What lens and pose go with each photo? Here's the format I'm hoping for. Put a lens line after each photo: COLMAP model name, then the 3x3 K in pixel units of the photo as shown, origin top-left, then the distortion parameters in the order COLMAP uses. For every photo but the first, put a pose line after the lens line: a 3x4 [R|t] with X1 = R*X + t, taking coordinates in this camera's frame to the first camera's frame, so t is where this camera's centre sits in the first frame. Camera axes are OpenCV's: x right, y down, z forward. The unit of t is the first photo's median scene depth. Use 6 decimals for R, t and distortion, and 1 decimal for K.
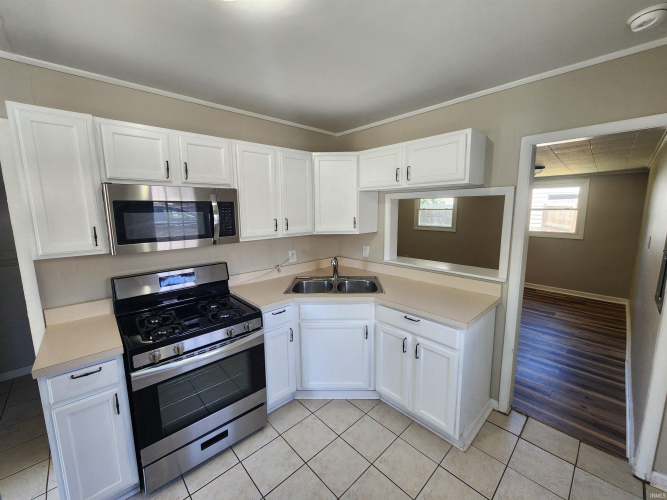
lens RADIAL K [[271.5, 0, 334.9], [0, 271.5, 248.3], [0, 0, 1]] dist [-0.002585, -0.000779]
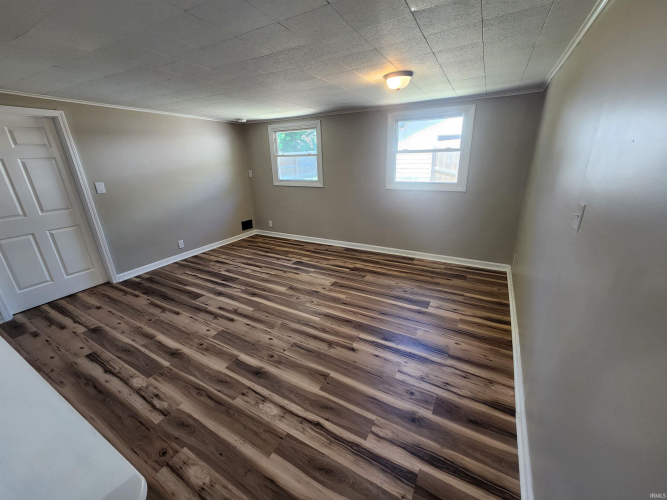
lens RADIAL K [[271.5, 0, 332.8], [0, 271.5, 248.8], [0, 0, 1]] dist [-0.002585, -0.000779]
pose [[0.956768, -0.120770, 0.264595, 0.357118], [0.069680, 0.978402, 0.194614, -0.052959], [-0.282383, -0.167763, 0.944518, 0.378627]]
